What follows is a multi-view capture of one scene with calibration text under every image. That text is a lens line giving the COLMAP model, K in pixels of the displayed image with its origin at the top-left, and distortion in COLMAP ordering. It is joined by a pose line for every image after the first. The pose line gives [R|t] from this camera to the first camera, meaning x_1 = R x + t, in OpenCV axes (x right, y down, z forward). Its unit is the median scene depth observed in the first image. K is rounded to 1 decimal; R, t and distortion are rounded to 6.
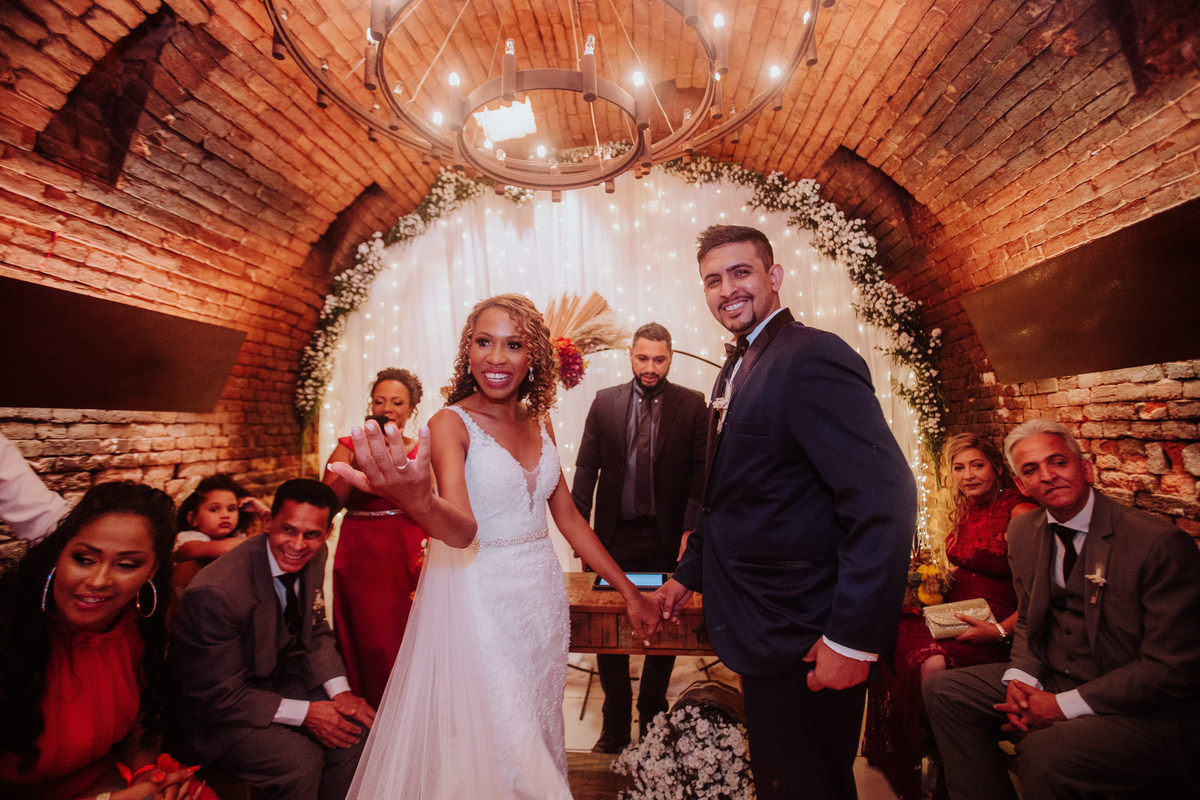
lens RADIAL K [[553.5, 0, 601.1], [0, 553.5, 397.5], [0, 0, 1]] dist [-0.071416, 0.030426]
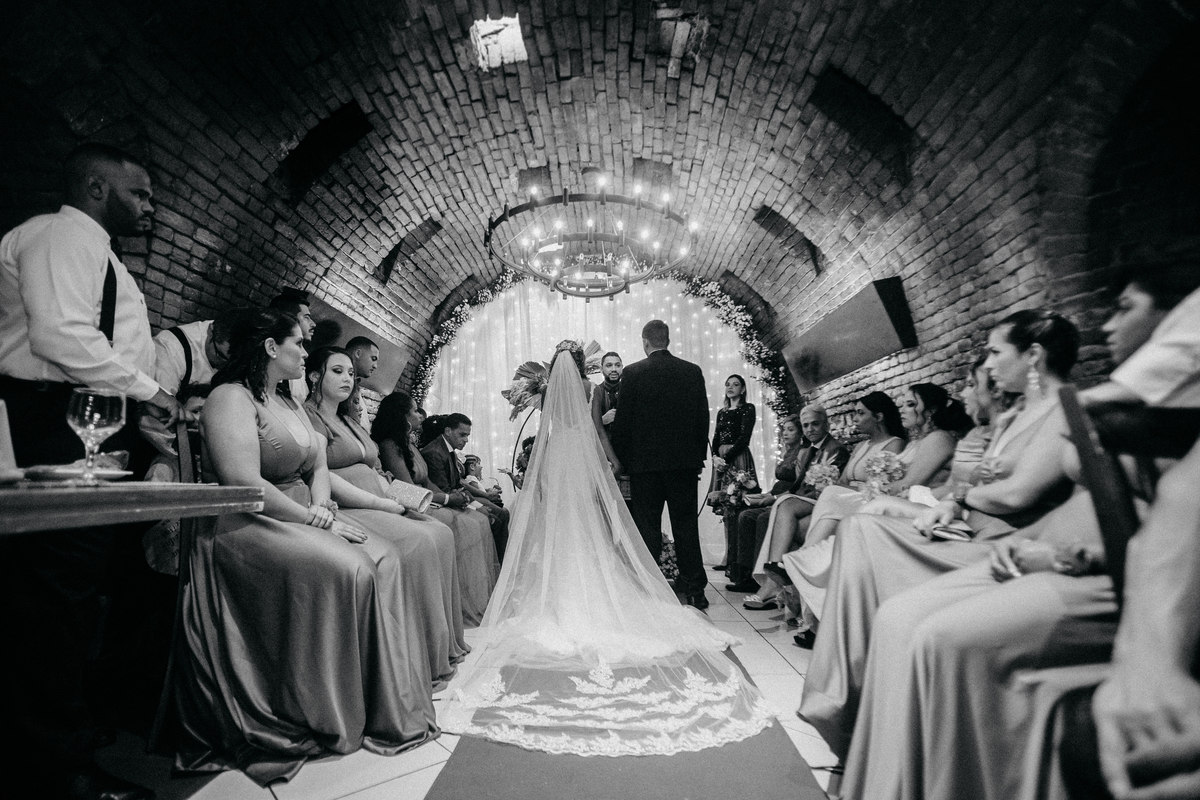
lens RADIAL K [[577.9, 0, 586.0], [0, 577.9, 397.6], [0, 0, 1]] dist [-0.079298, 0.037002]
pose [[0.998701, 0.034966, 0.037063, -0.105891], [-0.032054, 0.996558, -0.076447, 0.145690], [-0.039609, 0.075160, 0.996385, -0.892277]]
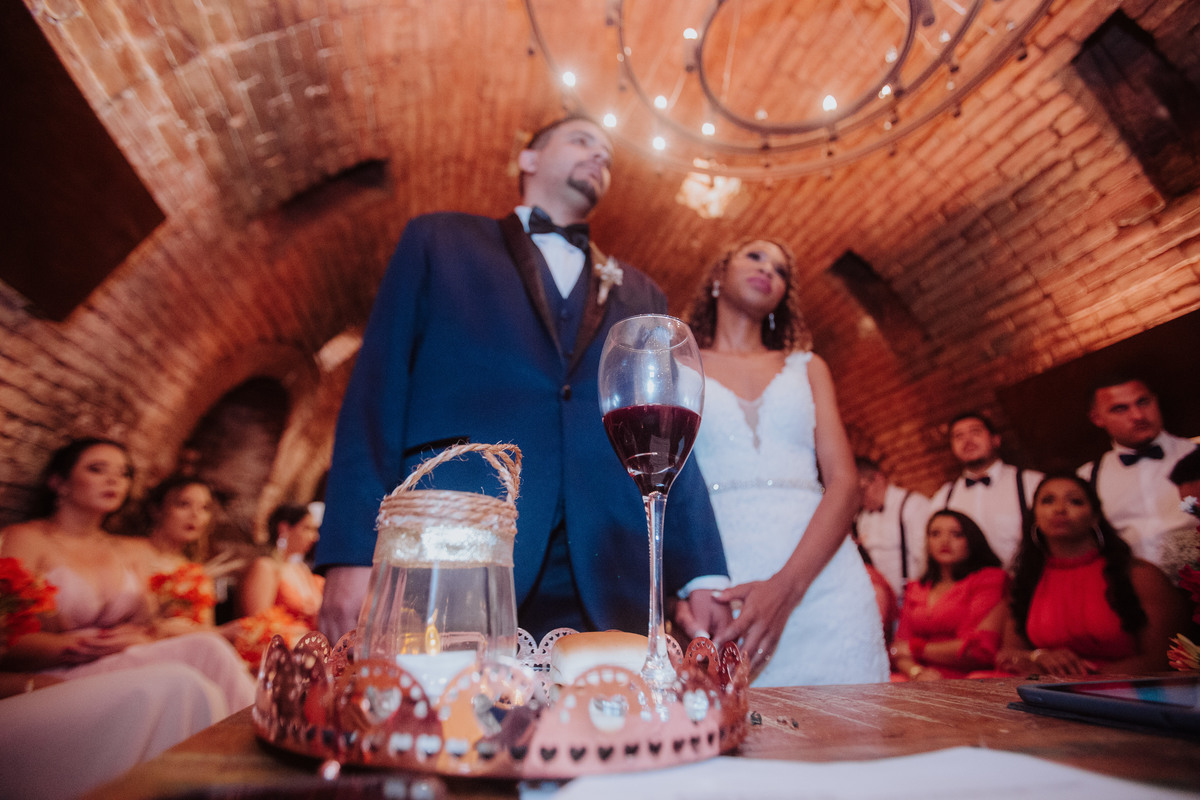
lens RADIAL K [[553.5, 0, 601.1], [0, 553.5, 397.5], [0, 0, 1]] dist [-0.071416, 0.030426]
pose [[-0.937378, -0.133541, -0.321697, 0.235385], [0.012635, 0.909941, -0.414546, 0.223155], [0.348084, -0.392651, -0.851271, 0.784571]]
